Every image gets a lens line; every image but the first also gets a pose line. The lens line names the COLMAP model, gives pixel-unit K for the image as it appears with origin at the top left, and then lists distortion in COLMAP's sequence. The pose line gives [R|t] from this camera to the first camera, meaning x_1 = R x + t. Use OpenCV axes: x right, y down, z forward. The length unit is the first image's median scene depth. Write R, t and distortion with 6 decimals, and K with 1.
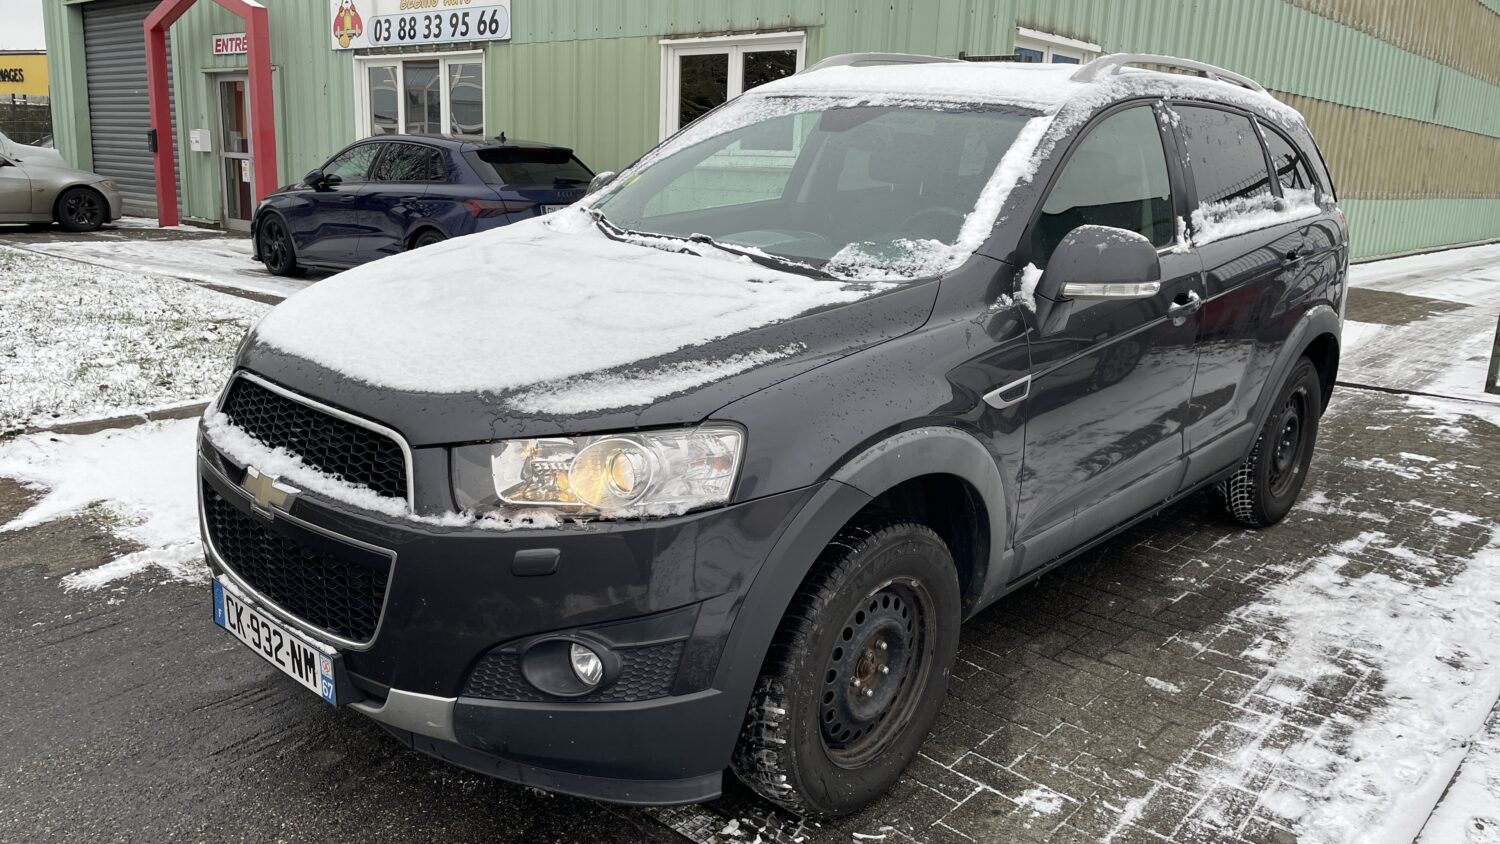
lens RADIAL K [[1121.1, 0, 750.0], [0, 1121.1, 422.0], [0, 0, 1]] dist [0.037466, -0.010460]
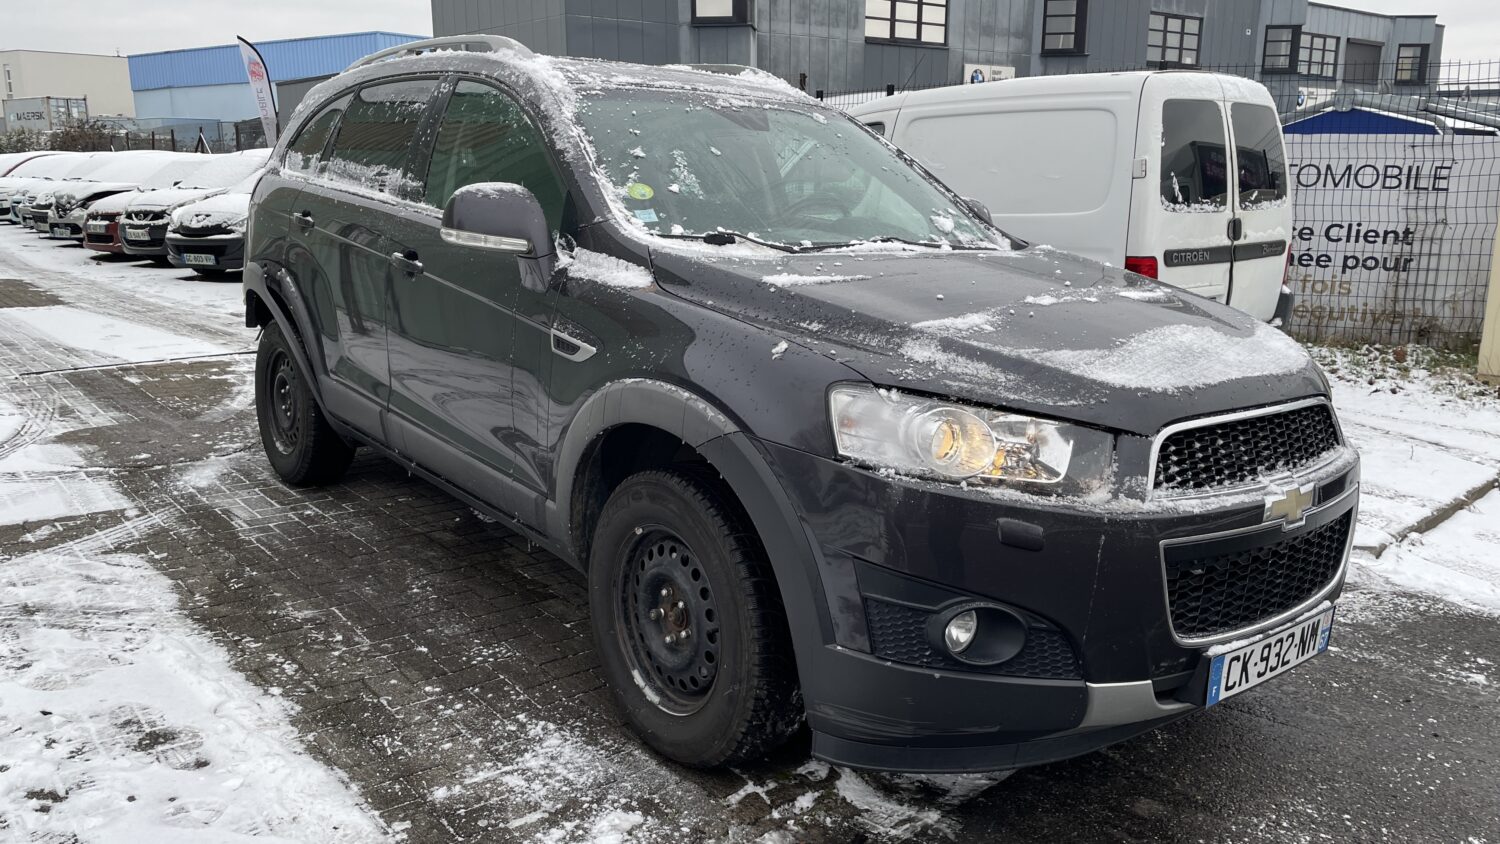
lens RADIAL K [[1121.1, 0, 750.0], [0, 1121.1, 422.0], [0, 0, 1]] dist [0.037466, -0.010460]
pose [[0.171325, -0.255821, 0.951422, -1.269270], [0.223625, 0.950592, 0.215329, -0.291720], [-0.959500, 0.175871, 0.220068, 1.073362]]
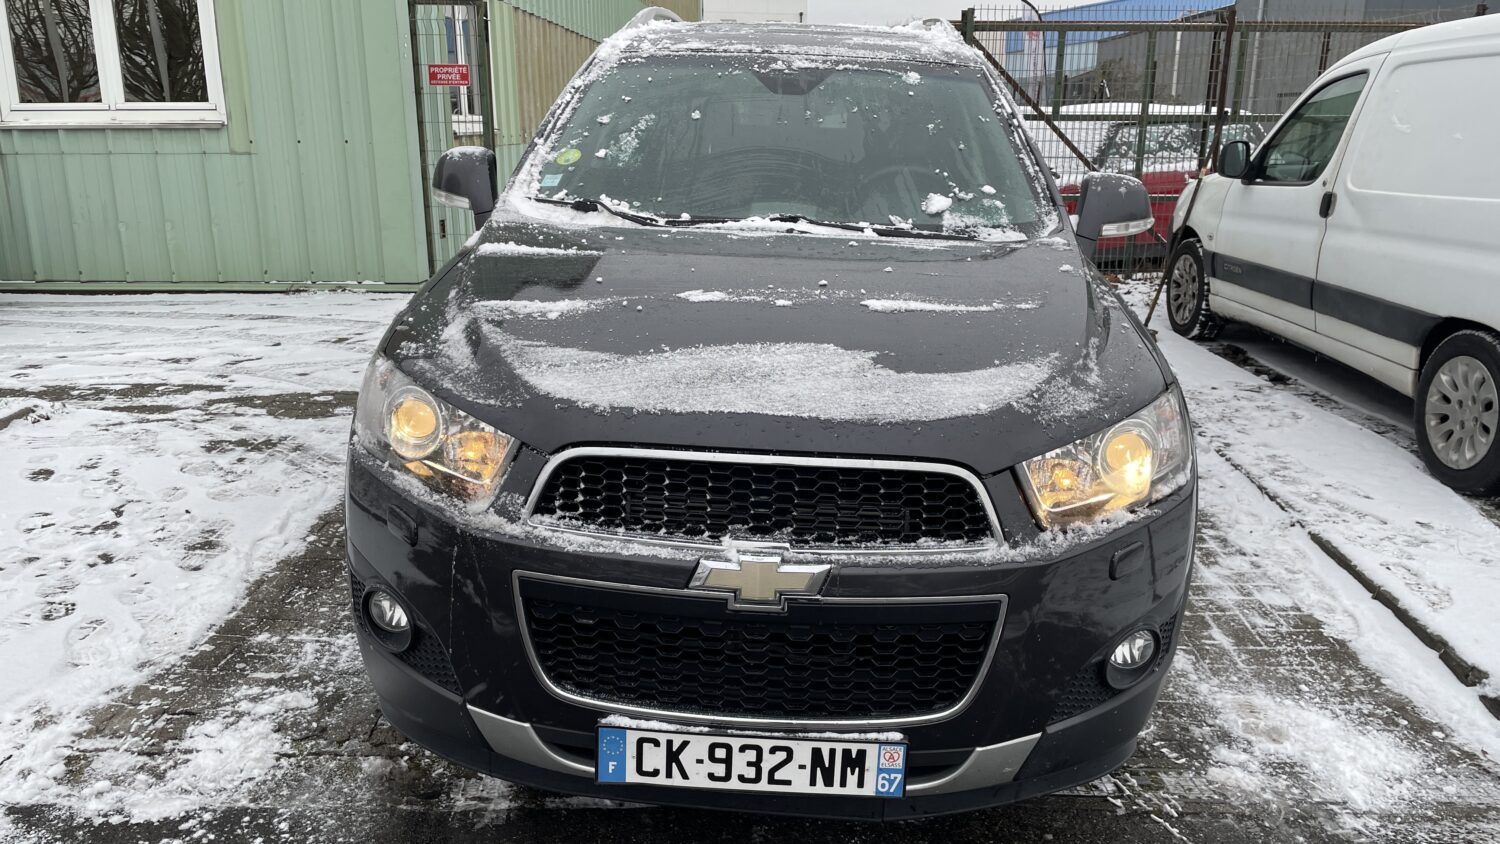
lens RADIAL K [[1121.1, 0, 750.0], [0, 1121.1, 422.0], [0, 0, 1]] dist [0.037466, -0.010460]
pose [[0.767696, -0.200780, 0.608548, -0.777267], [0.167180, 0.979513, 0.112272, -0.119720], [-0.618622, 0.015546, 0.785535, 0.336490]]
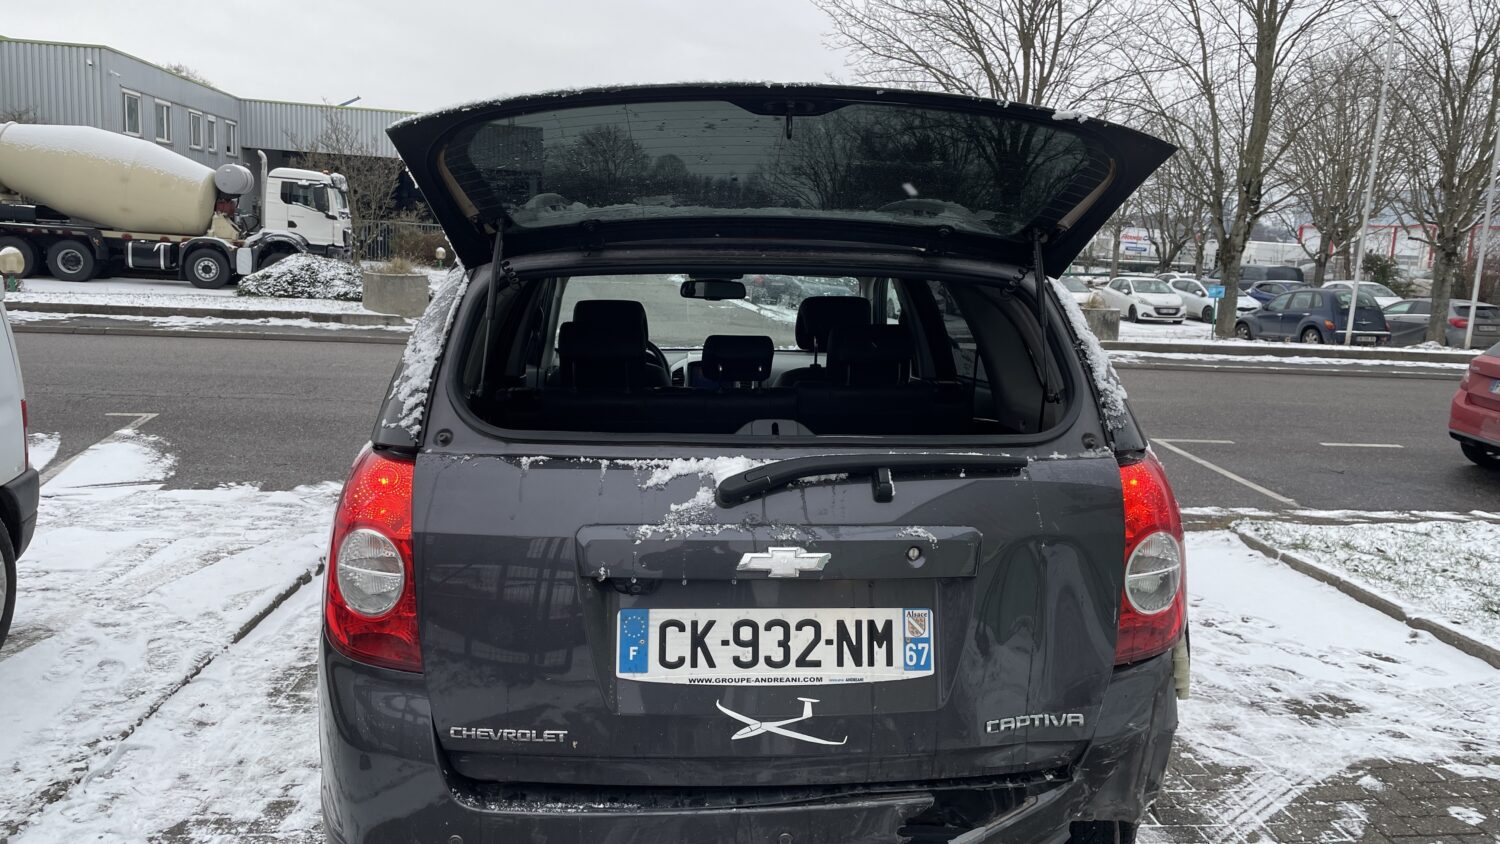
lens RADIAL K [[1121.1, 0, 750.0], [0, 1121.1, 422.0], [0, 0, 1]] dist [0.037466, -0.010460]
pose [[-0.683599, 0.053556, -0.727890, 1.339188], [-0.232821, 0.929200, 0.287022, -0.649565], [0.691728, 0.365676, -0.622731, 2.504381]]
